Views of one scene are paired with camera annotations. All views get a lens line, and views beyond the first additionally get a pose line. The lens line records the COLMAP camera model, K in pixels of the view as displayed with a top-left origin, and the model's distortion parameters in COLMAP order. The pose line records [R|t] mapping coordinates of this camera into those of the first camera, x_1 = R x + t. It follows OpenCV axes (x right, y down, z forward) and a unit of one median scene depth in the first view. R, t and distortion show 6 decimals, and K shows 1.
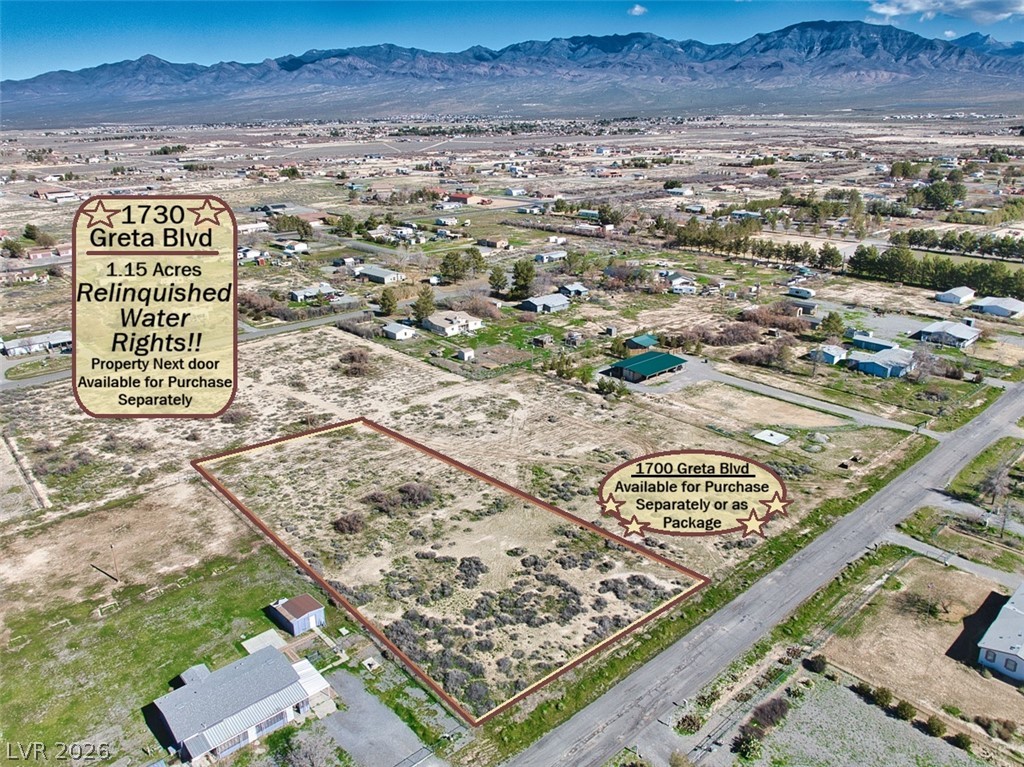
lens RADIAL K [[745.6, 0, 515.4], [0, 745.6, 379.7], [0, 0, 1]] dist [-0.054382, 0.006383]
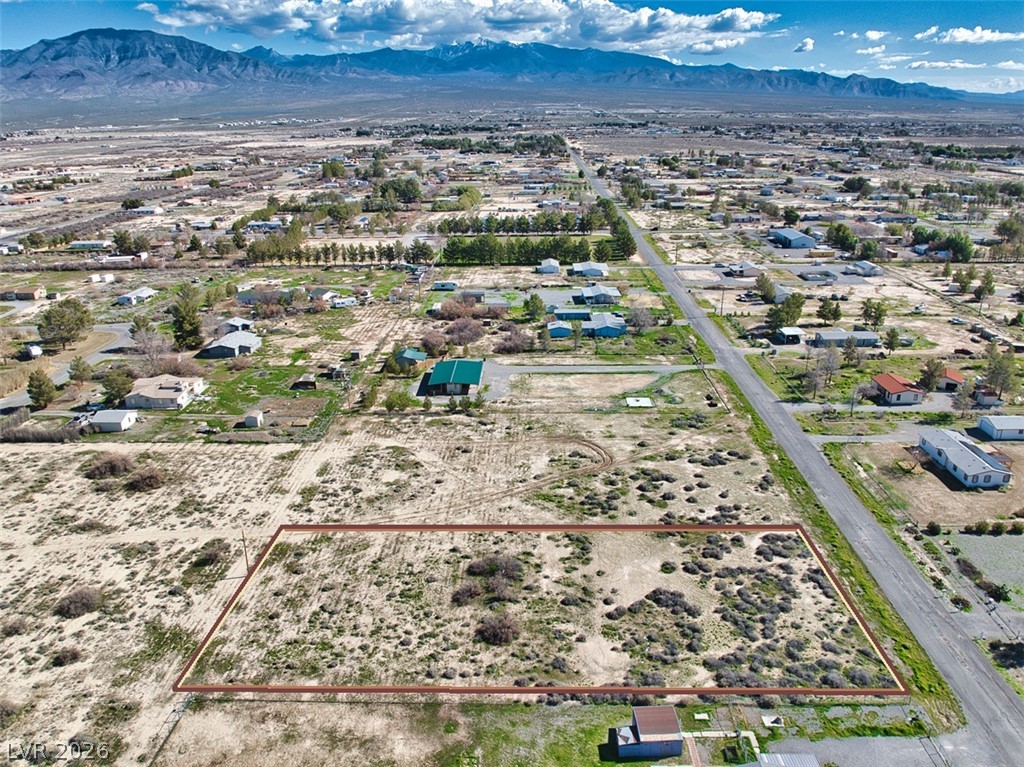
lens RADIAL K [[745.6, 0, 514.7], [0, 745.6, 366.3], [0, 0, 1]] dist [-0.054382, 0.006383]
pose [[0.685141, -0.228132, 0.691764, -0.497523], [0.247706, 0.966062, 0.073255, -0.094231], [-0.684998, 0.121164, 0.718399, 0.278277]]
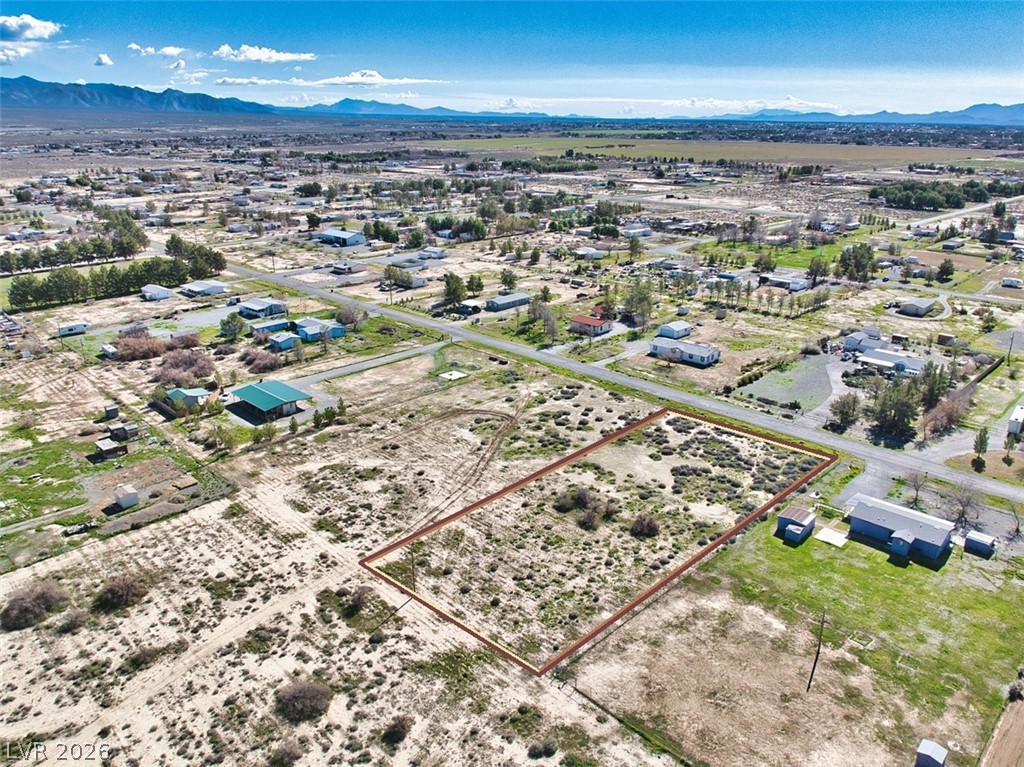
lens RADIAL K [[745.6, 0, 512.3], [0, 745.6, 375.3], [0, 0, 1]] dist [-0.054382, 0.006383]
pose [[-0.052615, -0.307074, 0.950230, -0.785543], [0.339331, 0.889430, 0.306215, -0.251368], [-0.939194, 0.338554, 0.057403, 0.746325]]
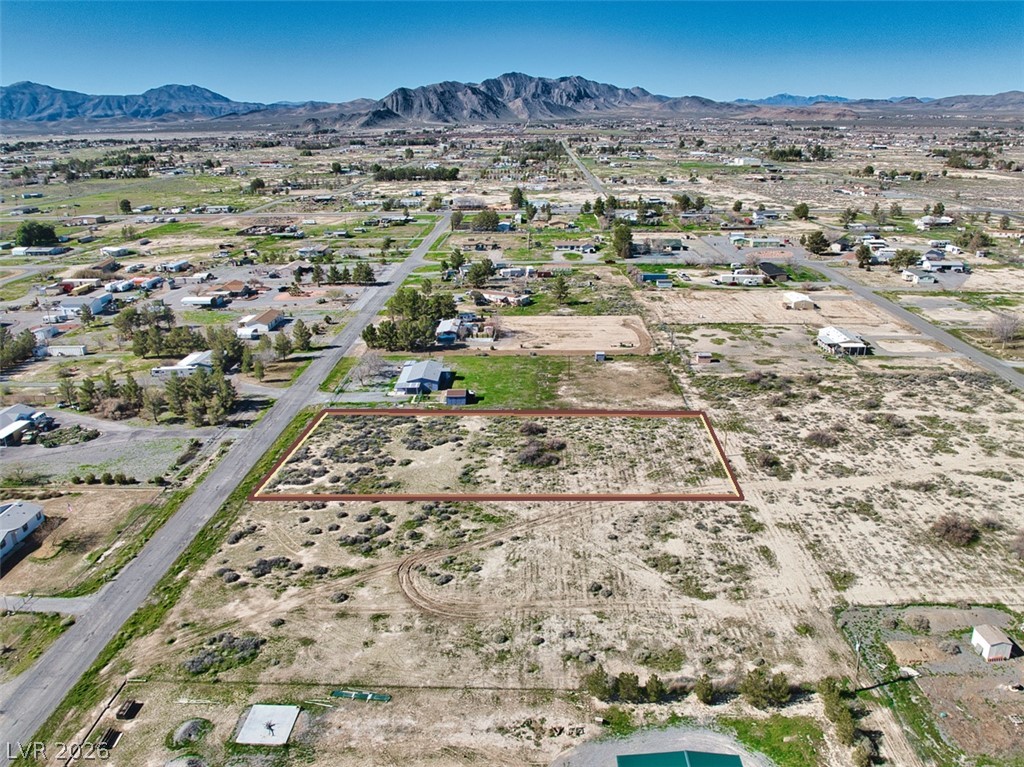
lens RADIAL K [[745.6, 0, 516.1], [0, 745.6, 369.2], [0, 0, 1]] dist [-0.054382, 0.006383]
pose [[-0.683142, 0.253999, -0.684691, 0.467952], [-0.224084, 0.819431, 0.527560, -0.406526], [0.695057, 0.513827, -0.502870, 1.130520]]
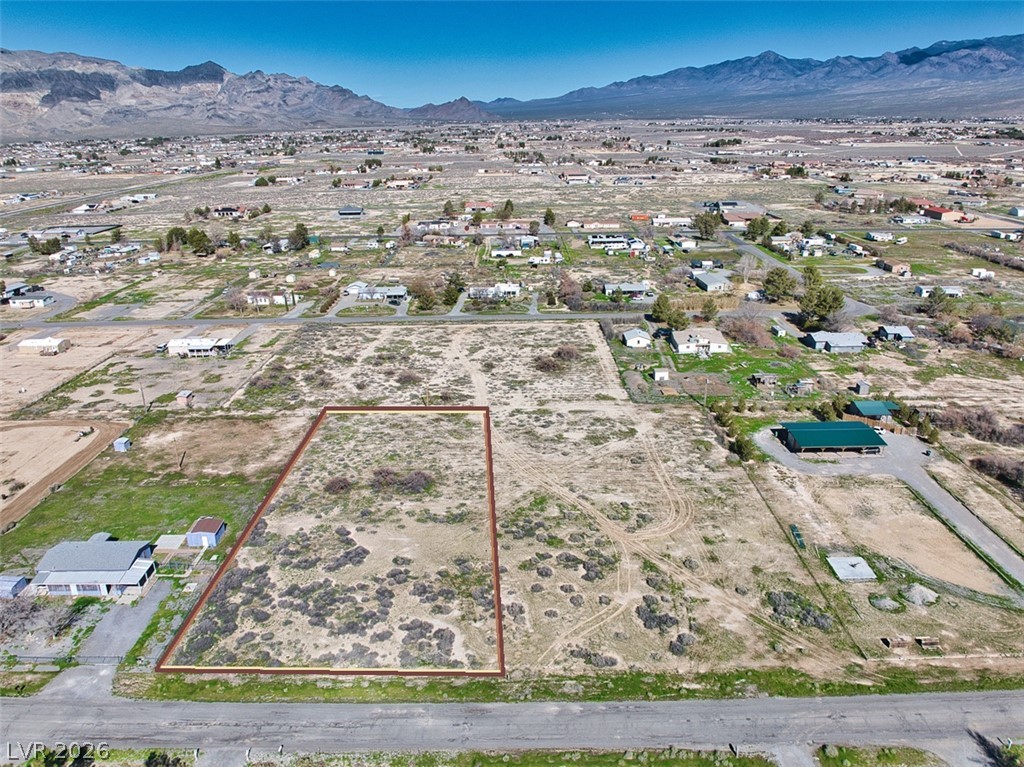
lens RADIAL K [[745.6, 0, 514.8], [0, 745.6, 379.0], [0, 0, 1]] dist [-0.054382, 0.006383]
pose [[0.748145, 0.220381, -0.625868, 0.454707], [-0.217347, 0.972588, 0.082658, -0.078986], [0.626928, 0.074190, 0.775536, 0.209427]]
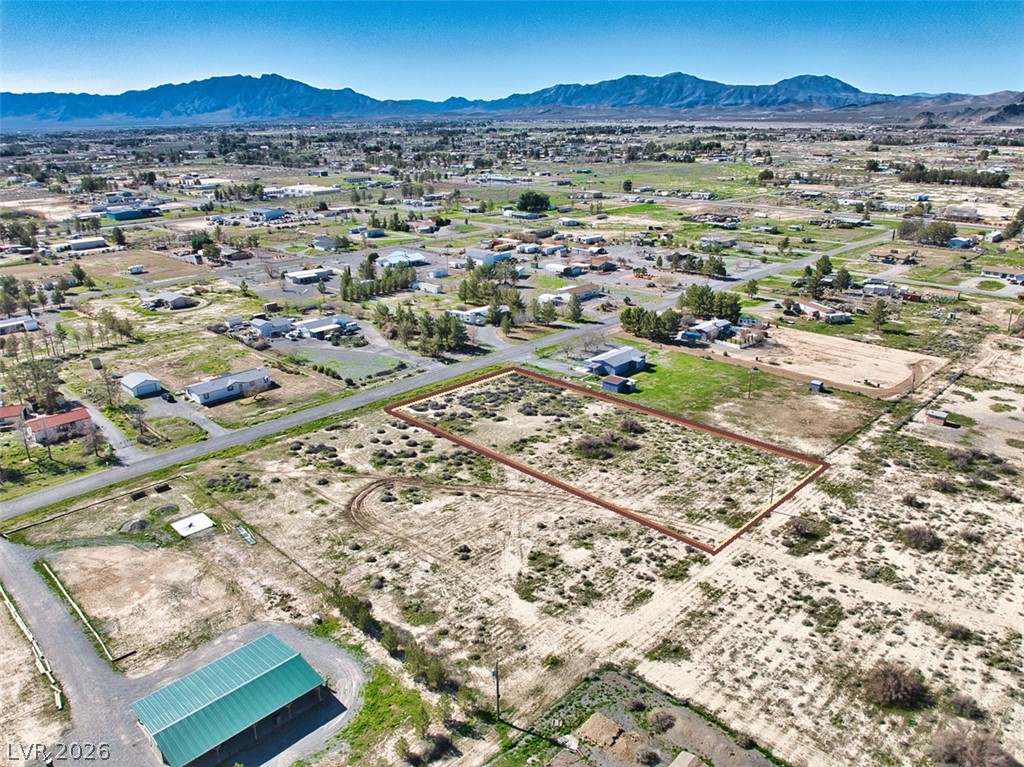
lens RADIAL K [[745.6, 0, 516.9], [0, 745.6, 381.6], [0, 0, 1]] dist [-0.054382, 0.006383]
pose [[-0.997369, 0.047351, -0.054896, 0.029743], [0.002064, 0.775468, 0.631383, -0.488209], [0.072467, 0.629609, -0.773525, 1.385746]]
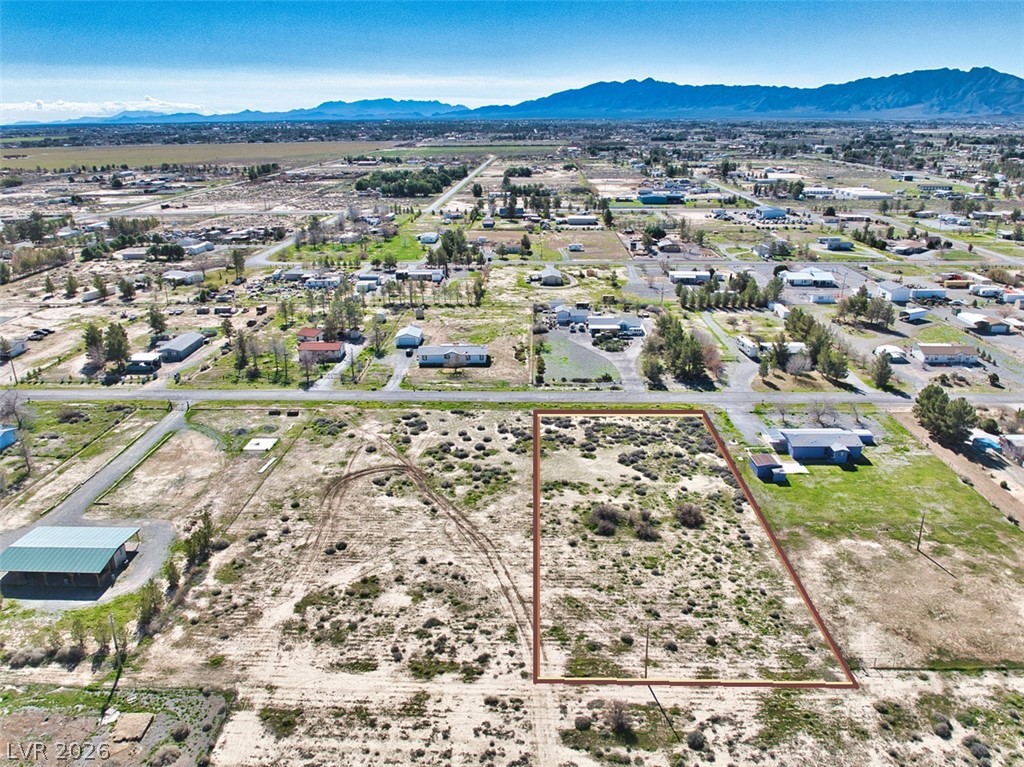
lens RADIAL K [[745.6, 0, 514.9], [0, 745.6, 375.3], [0, 0, 1]] dist [-0.054382, 0.006383]
pose [[-0.727529, -0.204279, 0.654960, -0.480087], [0.246864, 0.812759, 0.527713, -0.393268], [-0.640125, 0.545612, -0.540876, 1.139321]]
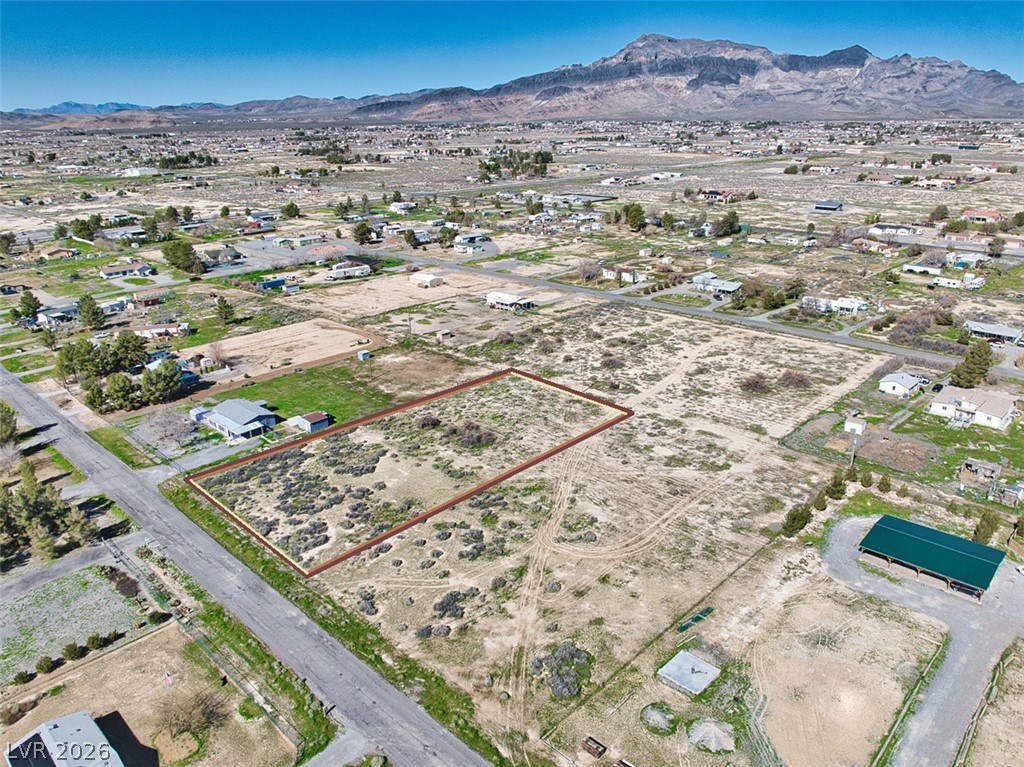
lens RADIAL K [[745.6, 0, 511.8], [0, 745.6, 374.6], [0, 0, 1]] dist [-0.054382, 0.006383]
pose [[0.079651, 0.340366, -0.936913, 0.714546], [-0.321433, 0.898464, 0.299072, -0.233167], [0.943576, 0.277334, 0.180969, 0.628101]]
